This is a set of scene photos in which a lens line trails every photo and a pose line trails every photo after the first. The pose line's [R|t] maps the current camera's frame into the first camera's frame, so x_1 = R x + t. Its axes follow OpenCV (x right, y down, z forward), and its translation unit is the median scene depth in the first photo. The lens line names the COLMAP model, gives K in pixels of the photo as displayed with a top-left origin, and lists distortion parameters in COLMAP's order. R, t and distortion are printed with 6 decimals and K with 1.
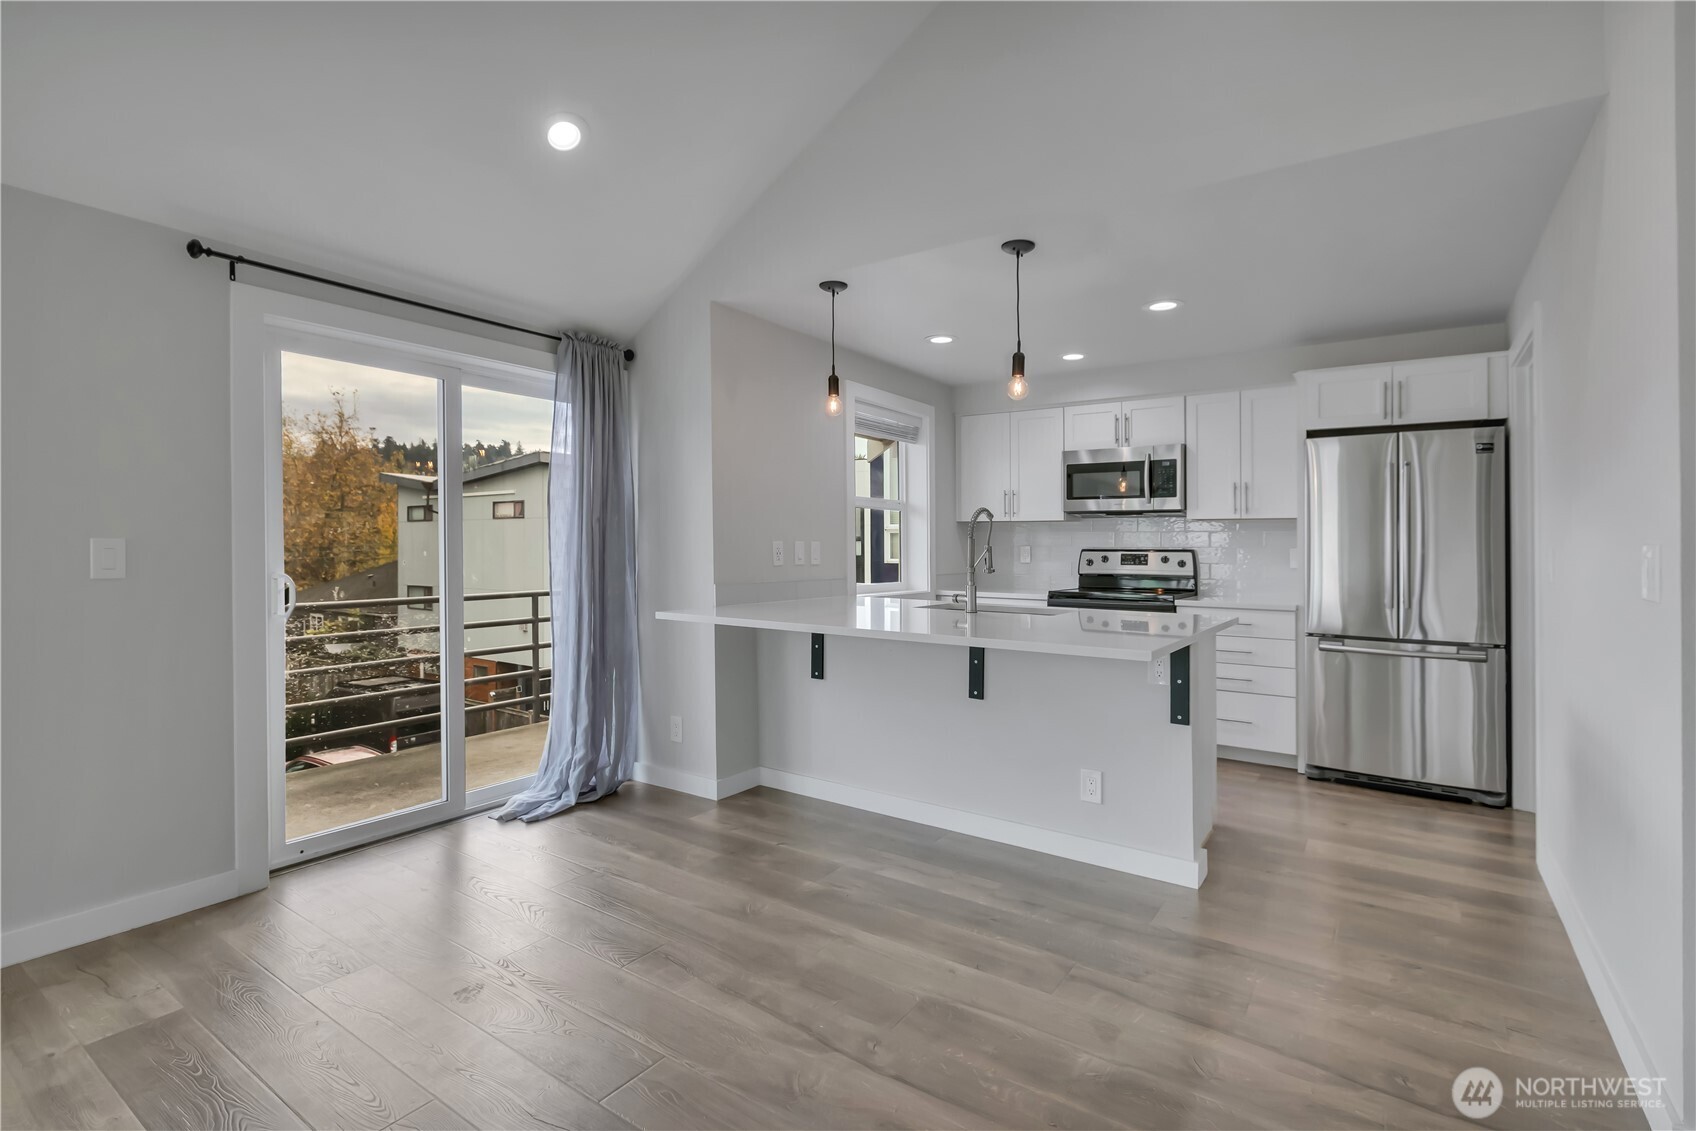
lens RADIAL K [[797.1, 0, 856.0], [0, 797.1, 540.1], [0, 0, 1]] dist [-0.001023, 0.000370]
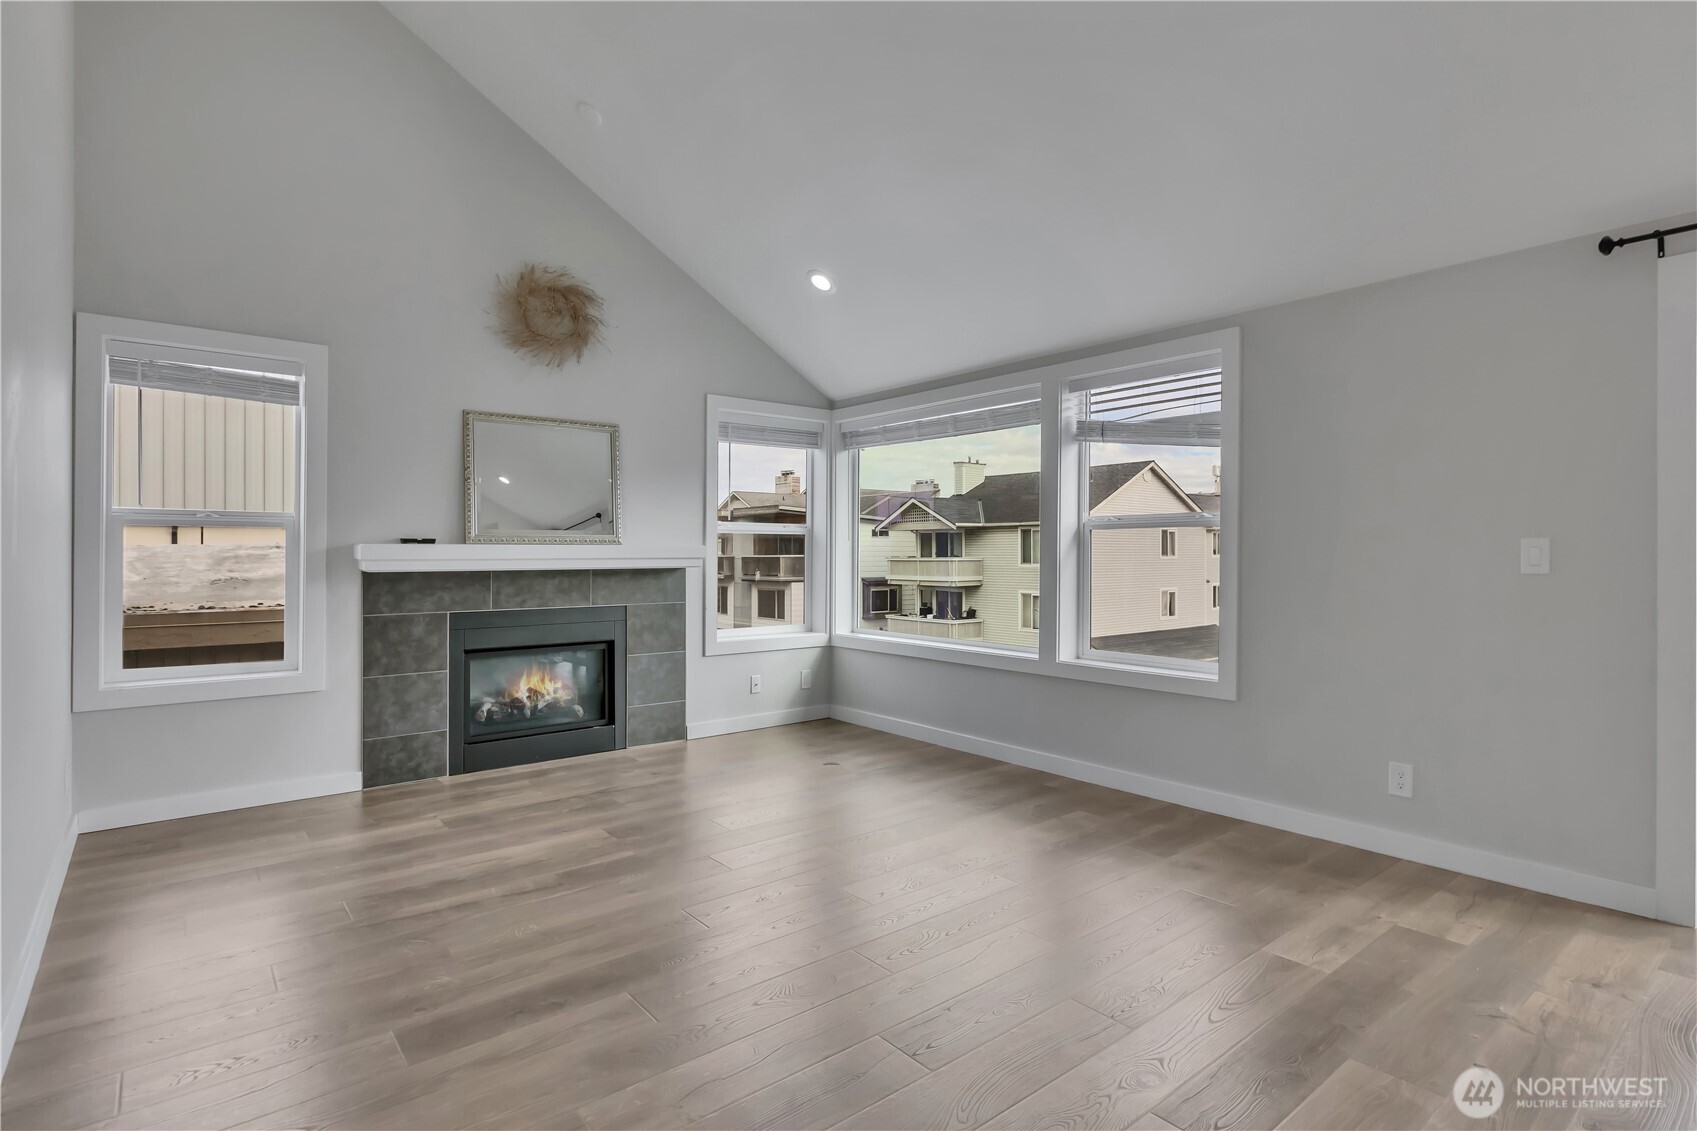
lens RADIAL K [[844.9, 0, 850.4], [0, 844.9, 556.8], [0, 0, 1]] dist [-0.000097, 0.000156]
pose [[-0.287494, -0.001133, -0.957782, 0.290475], [0.010675, 0.999933, -0.004387, 0.011412], [0.957723, -0.011486, -0.287463, 0.253175]]
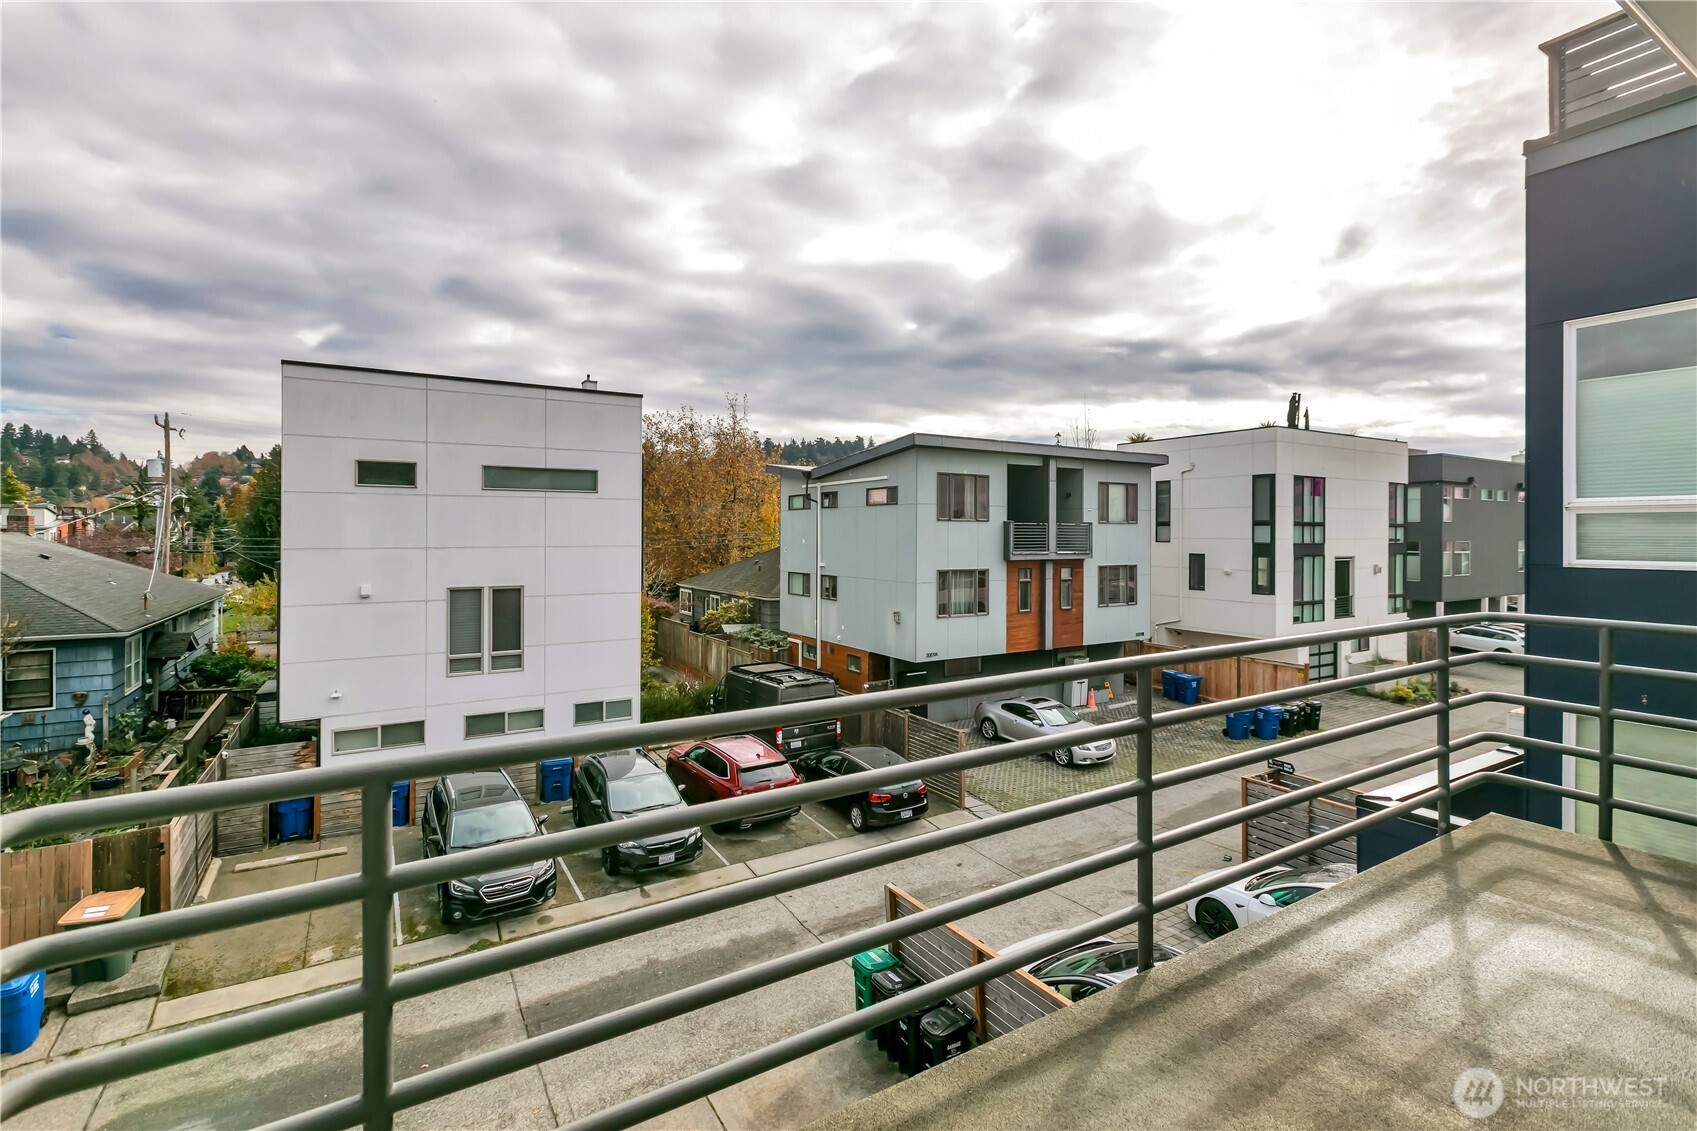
lens RADIAL K [[789.8, 0, 860.9], [0, 789.8, 530.3], [0, 0, 1]] dist [-0.001484, 0.000169]
pose [[0.916121, -0.007564, -0.400829, -0.495863], [0.010161, 0.999939, 0.004353, -0.004693], [0.400772, -0.008061, 0.916142, 0.696401]]
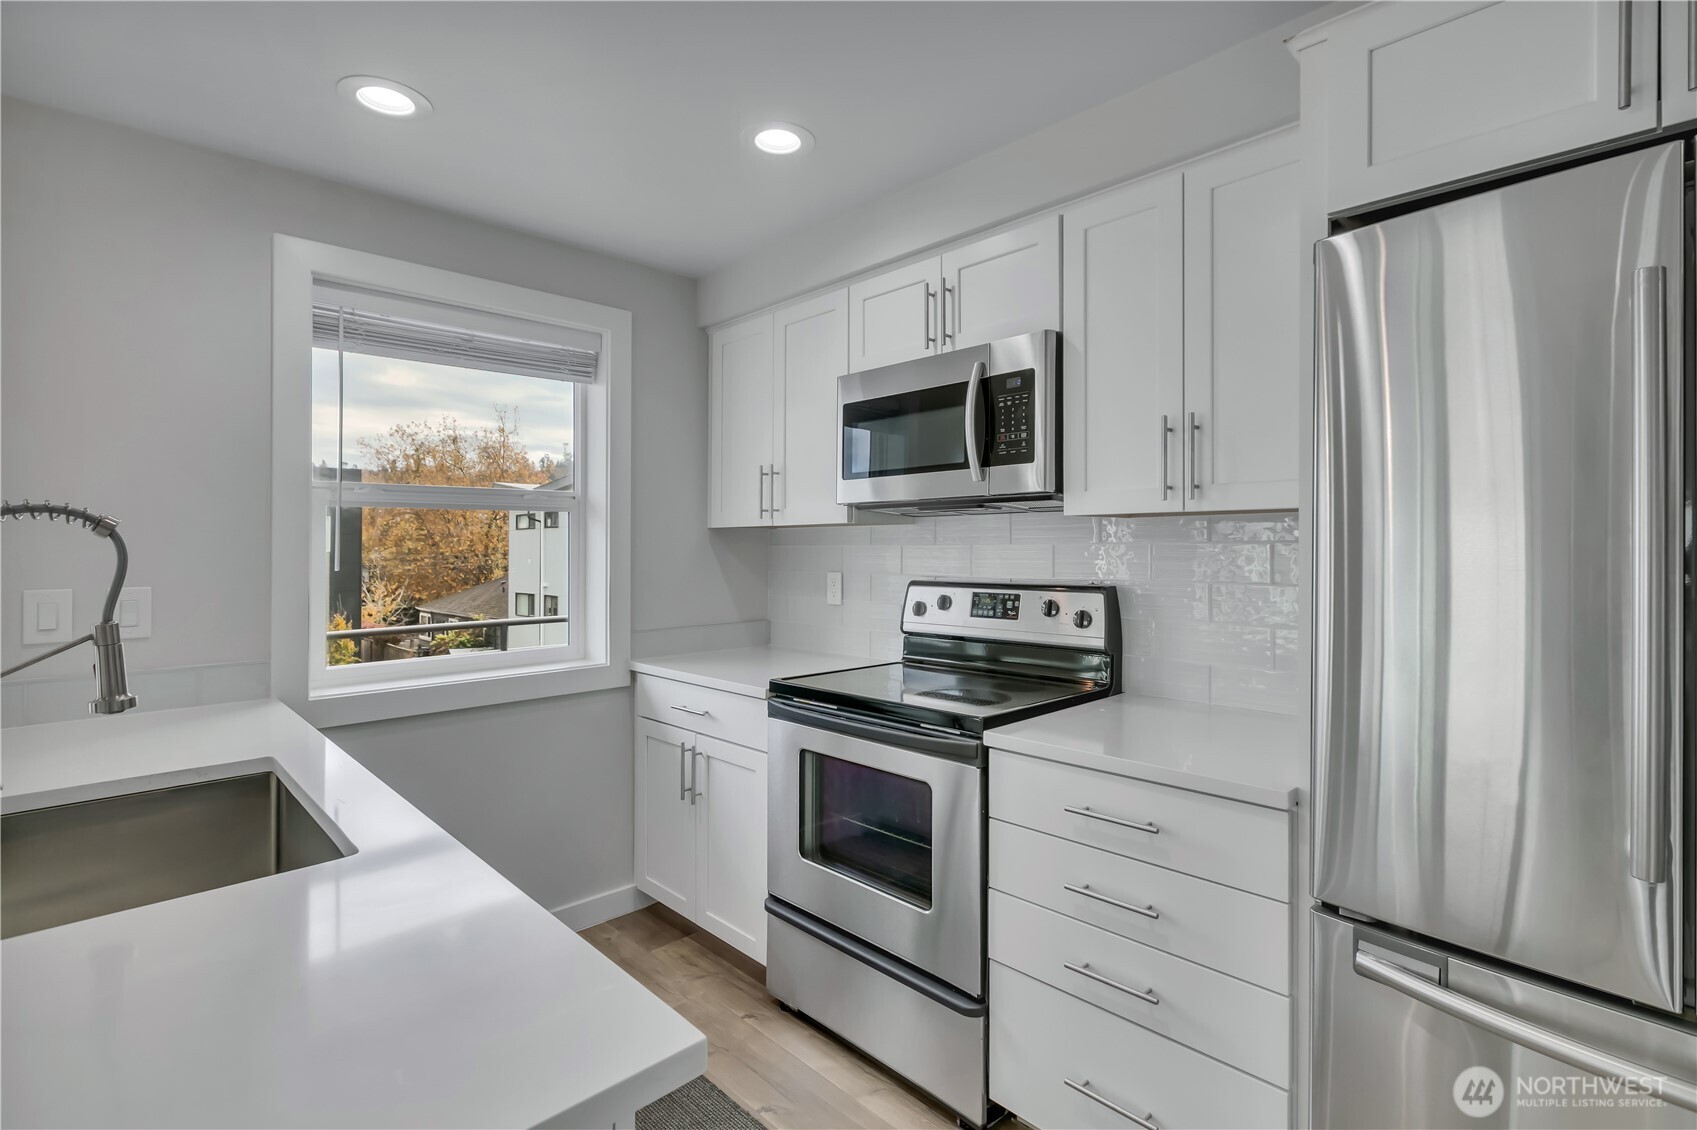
lens RADIAL K [[788.9, 0, 855.1], [0, 788.9, 554.1], [0, 0, 1]] dist [0.001184, 0.000157]
pose [[0.981967, -0.011993, -0.188670, 0.464502], [0.015352, 0.999748, 0.016351, -0.018487], [0.188427, -0.018953, 0.981904, 0.699873]]
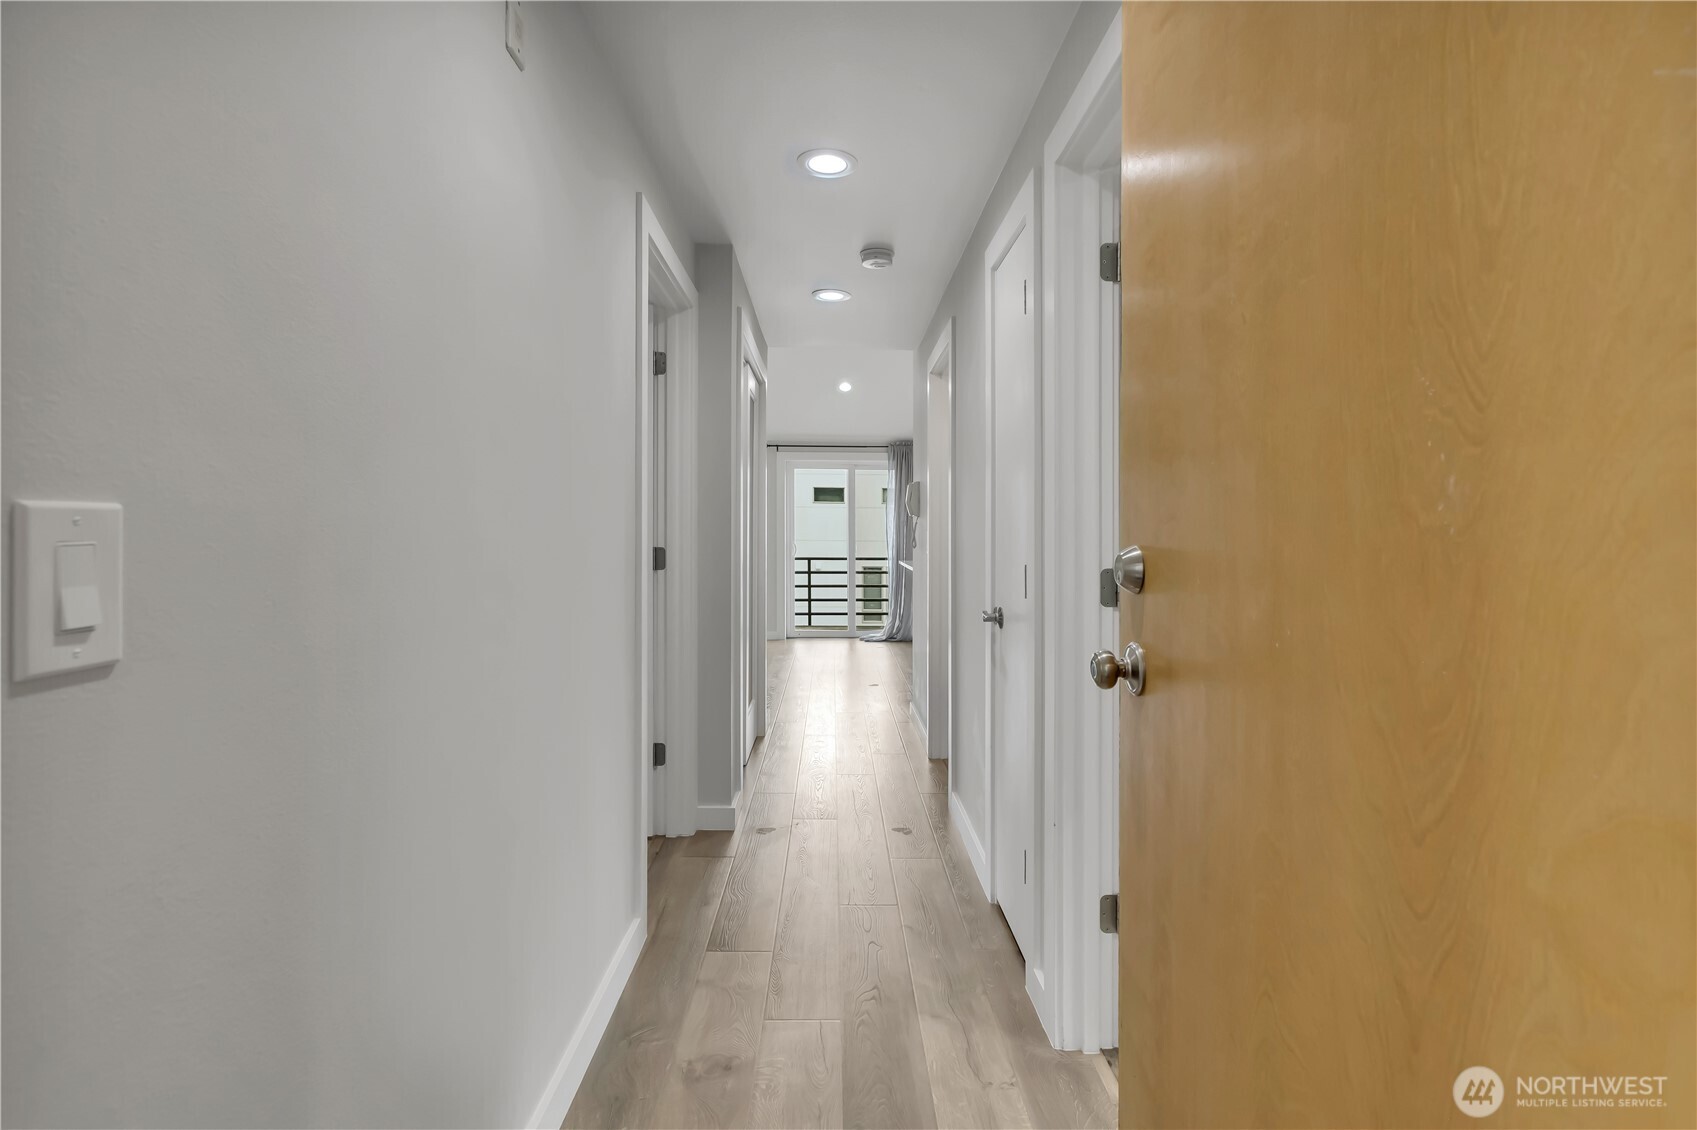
lens RADIAL K [[794.2, 0, 852.7], [0, 794.2, 539.6], [0, 0, 1]] dist [0.004330, -0.000291]
pose [[0.586664, 0.004522, -0.809818, 1.360898], [0.010164, 0.999865, 0.012946, -0.005051], [0.809767, -0.015826, 0.586538, -0.443009]]
